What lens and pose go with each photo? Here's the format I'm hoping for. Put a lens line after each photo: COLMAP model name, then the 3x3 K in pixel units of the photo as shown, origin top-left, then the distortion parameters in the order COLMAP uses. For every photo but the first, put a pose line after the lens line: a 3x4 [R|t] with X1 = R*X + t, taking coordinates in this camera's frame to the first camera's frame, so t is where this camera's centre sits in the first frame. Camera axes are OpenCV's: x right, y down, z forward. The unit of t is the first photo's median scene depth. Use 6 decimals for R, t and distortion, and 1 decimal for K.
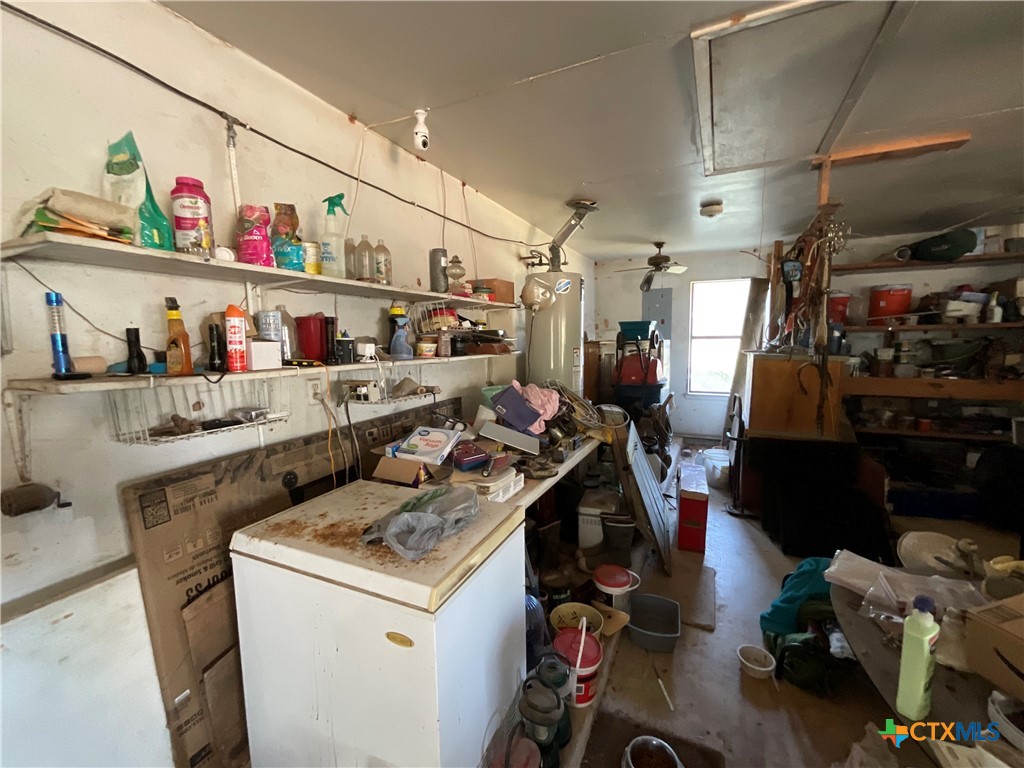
lens RADIAL K [[416.9, 0, 512.1], [0, 416.9, 382.7], [0, 0, 1]] dist [0.000594, -0.000055]
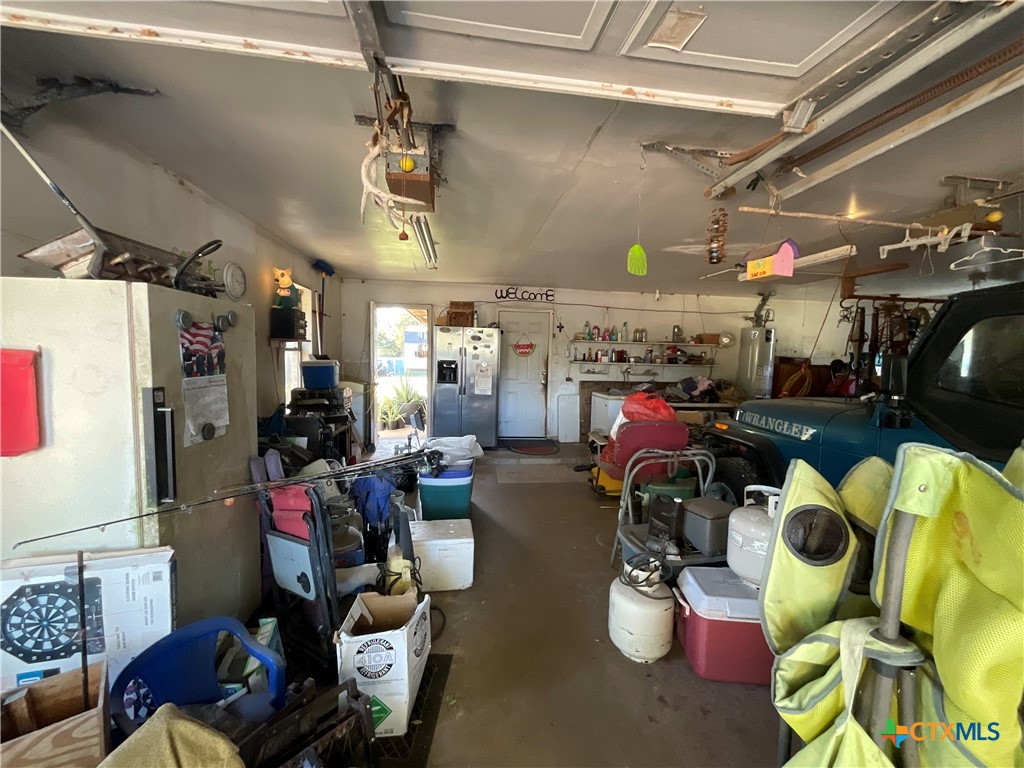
lens RADIAL K [[416.9, 0, 514.7], [0, 416.9, 381.6], [0, 0, 1]] dist [0.000594, -0.000055]
pose [[0.550543, 0.090354, -0.829903, 2.752599], [-0.123663, 0.991985, 0.025965, 0.187025], [0.825597, 0.088333, 0.557303, -2.425146]]
